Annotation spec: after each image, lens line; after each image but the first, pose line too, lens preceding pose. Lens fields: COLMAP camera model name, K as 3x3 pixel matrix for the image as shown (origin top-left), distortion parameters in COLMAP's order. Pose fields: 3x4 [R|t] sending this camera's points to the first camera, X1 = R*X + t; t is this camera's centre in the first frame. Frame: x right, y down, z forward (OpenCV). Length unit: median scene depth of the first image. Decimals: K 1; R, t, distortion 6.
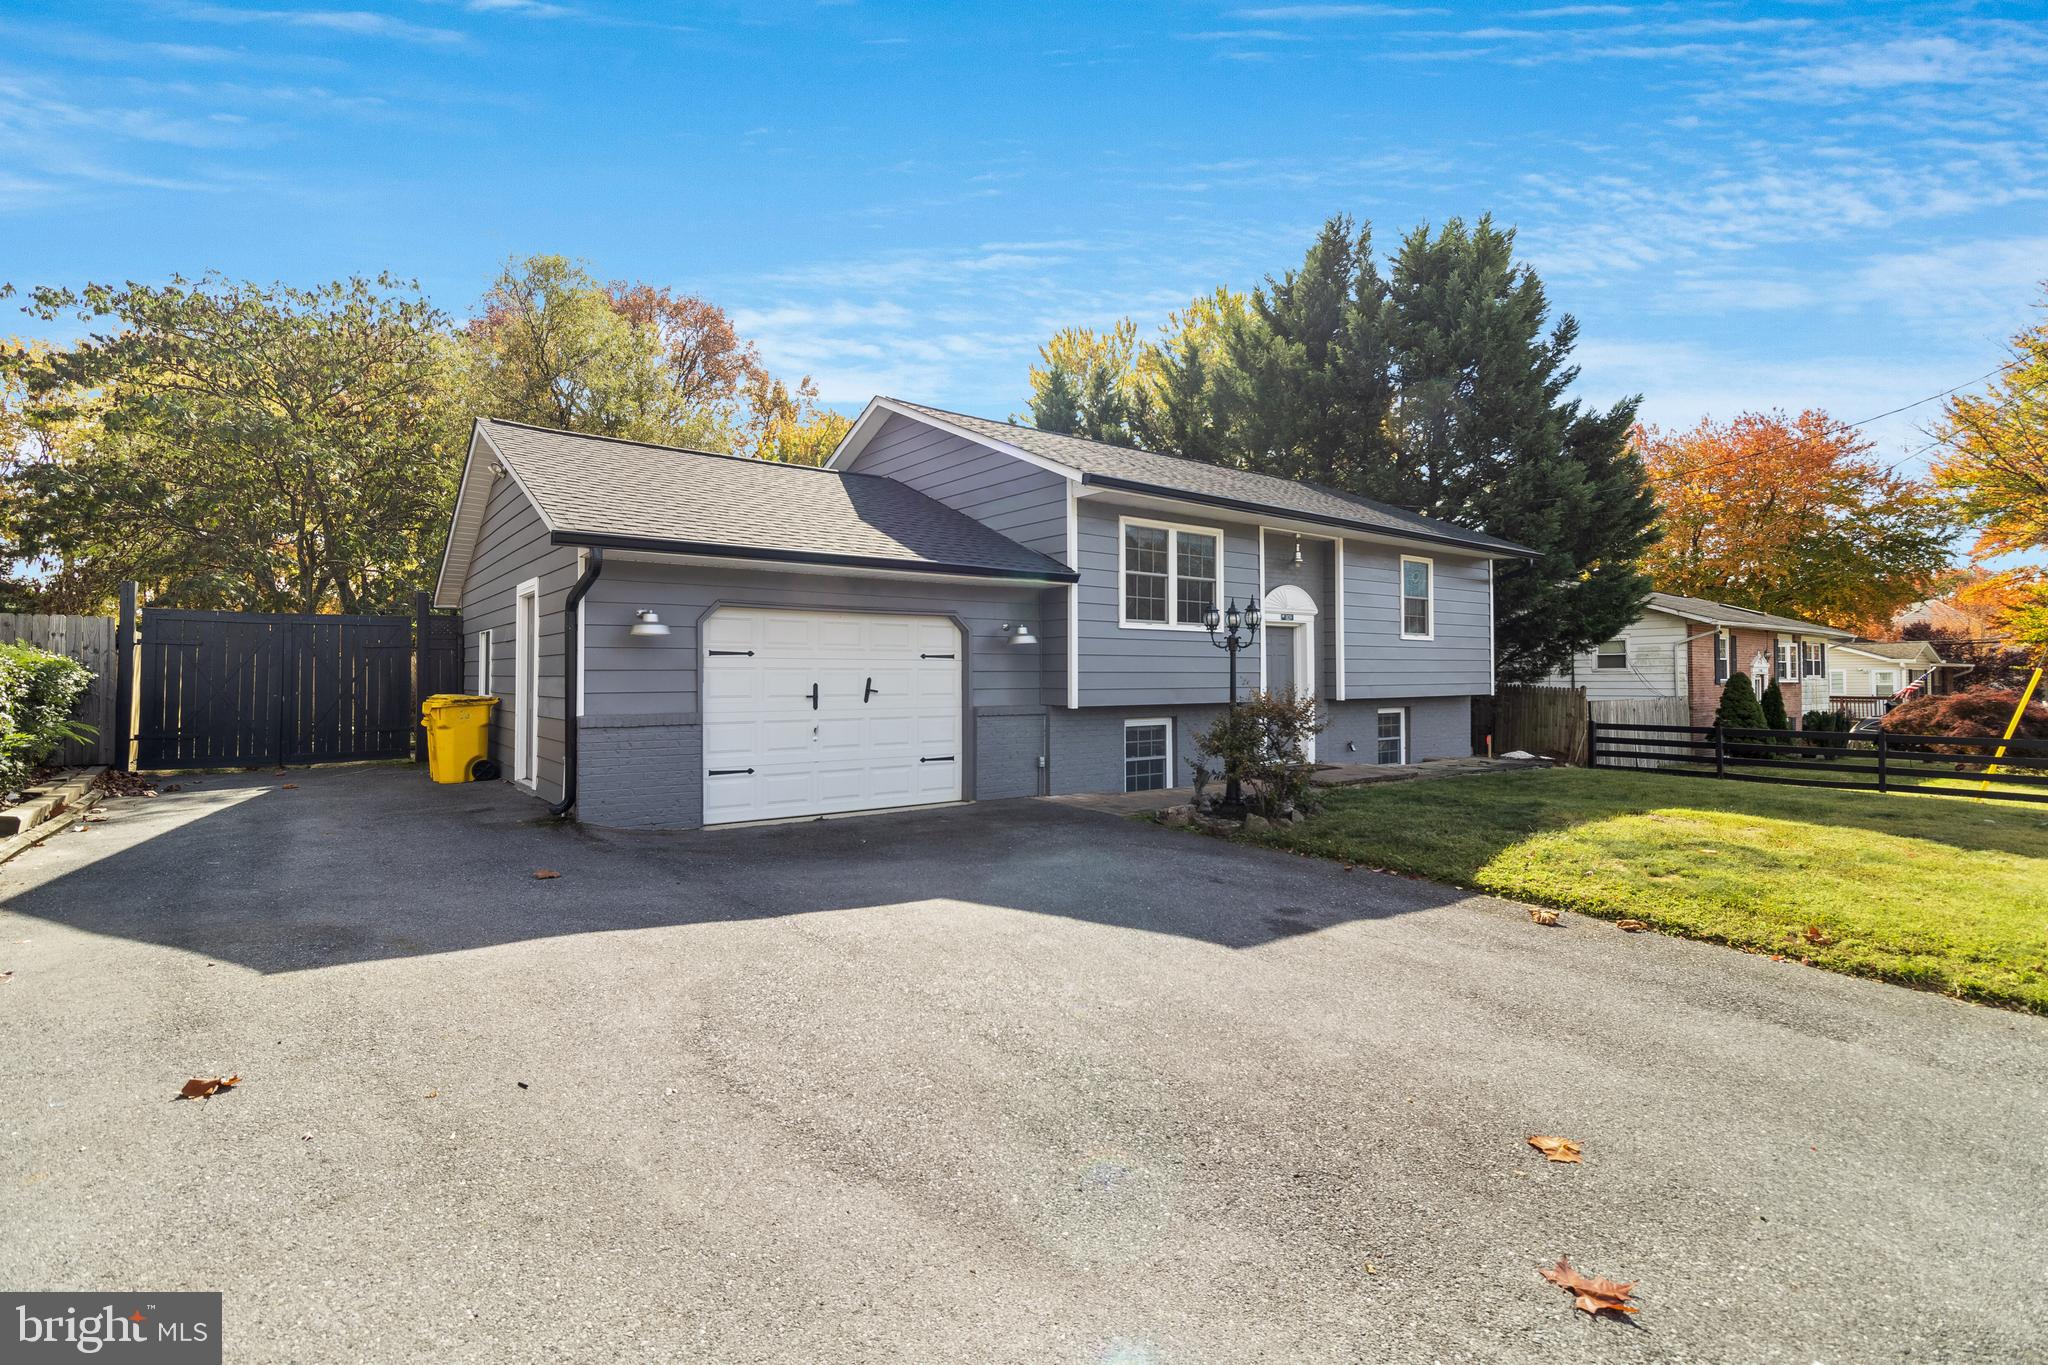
lens RADIAL K [[942.0, 0, 1027.1], [0, 942.0, 673.1], [0, 0, 1]] dist [0.004640, 0.000376]
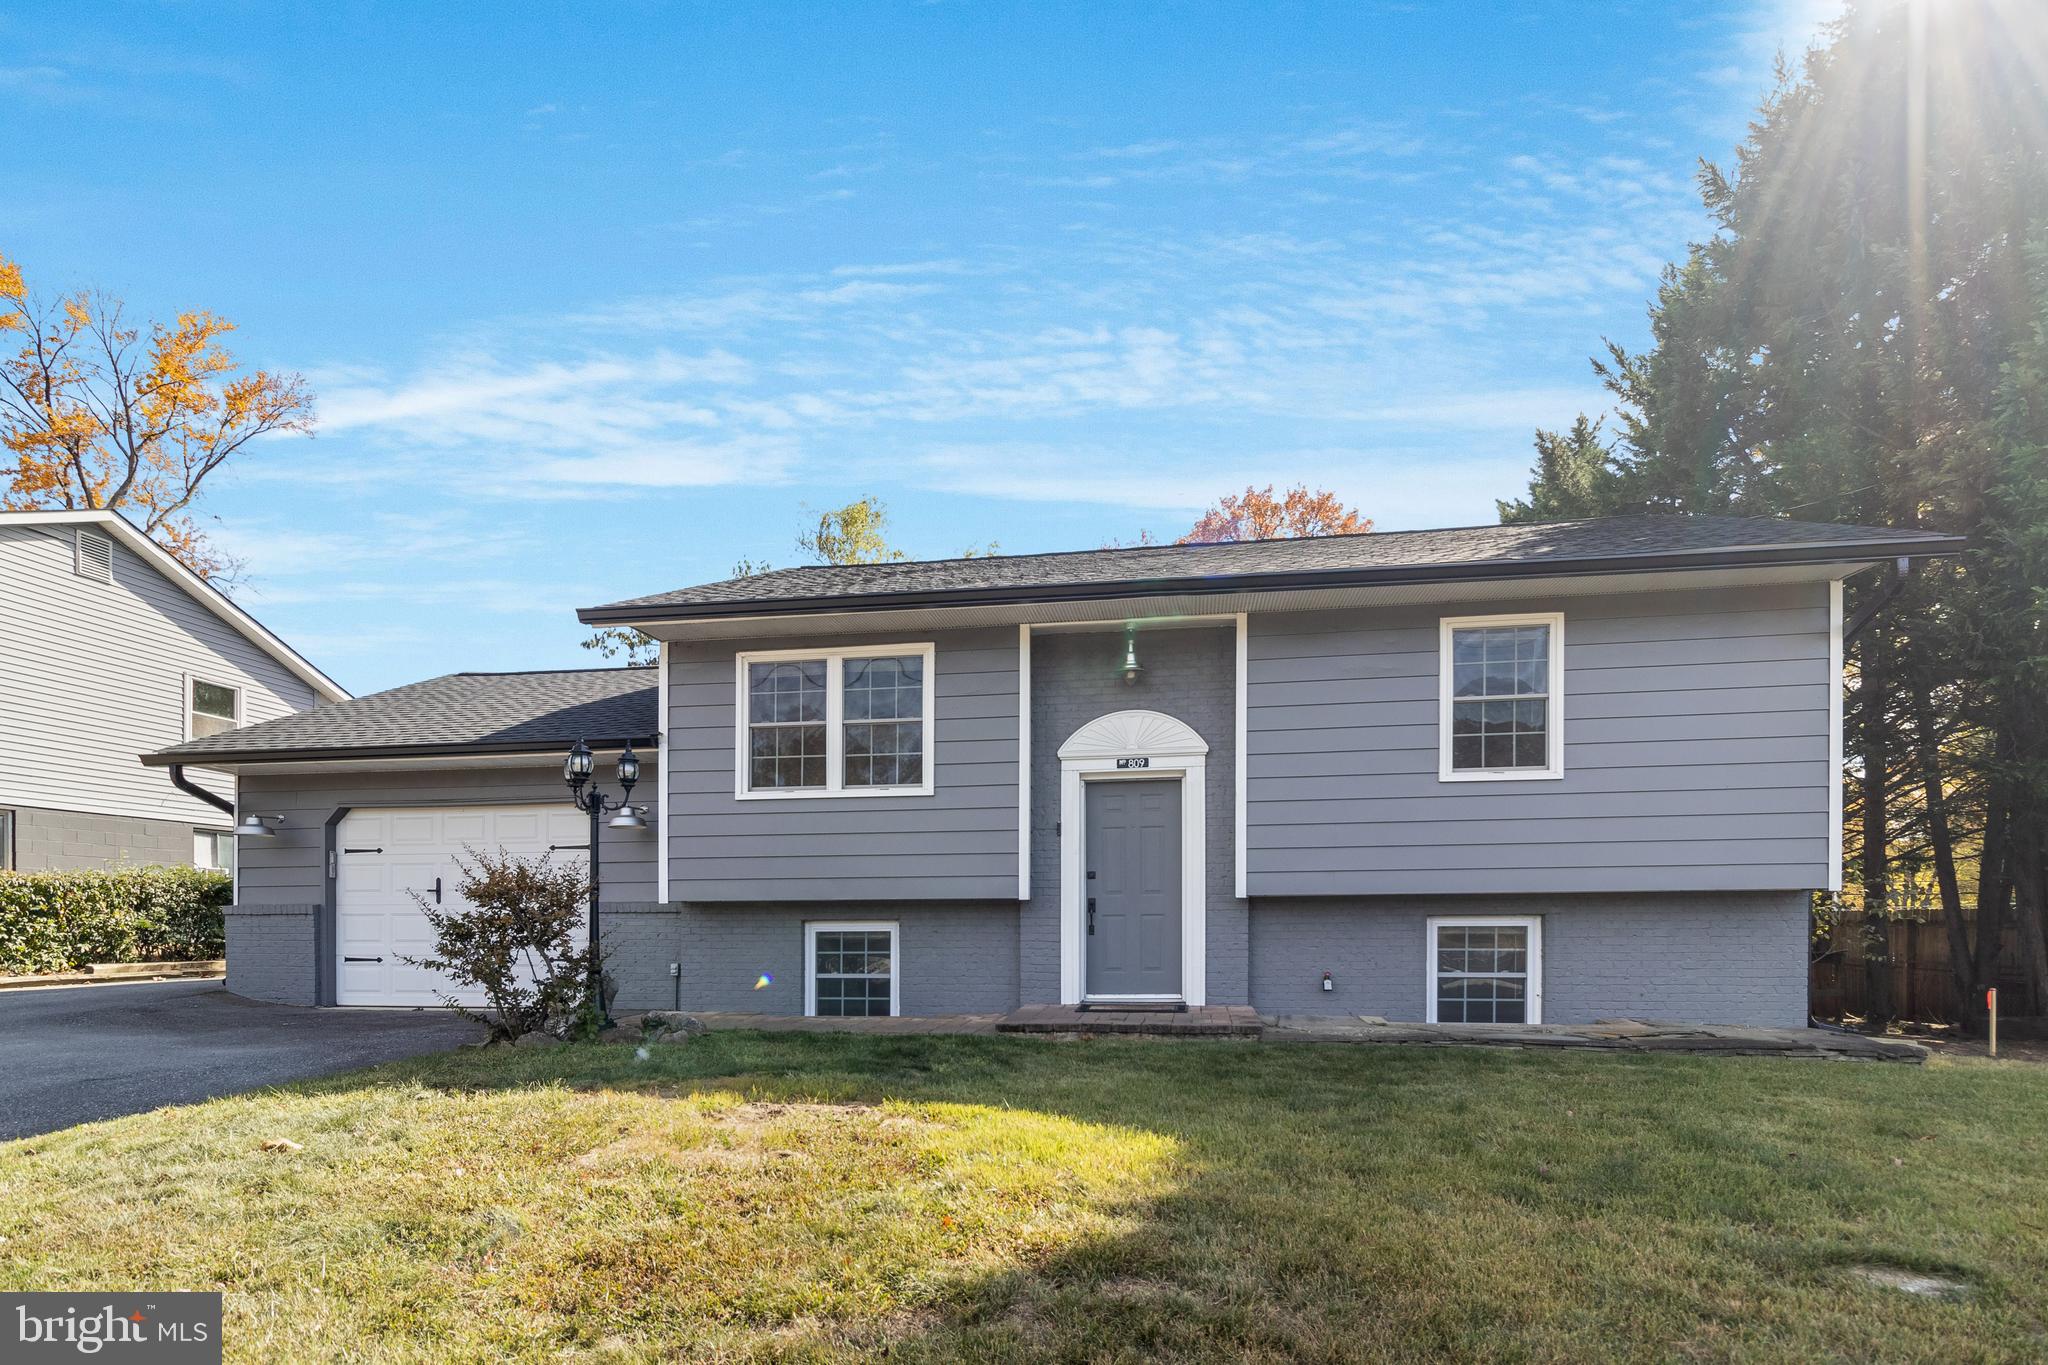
lens RADIAL K [[945.7, 0, 1023.9], [0, 945.7, 872.4], [0, 0, 1]] dist [-0.000316, -0.000009]
pose [[0.697344, -0.000536, -0.716736, 0.758726], [0.018836, 0.999668, 0.017579, -0.000723], [0.716489, -0.025759, 0.697123, 0.597351]]
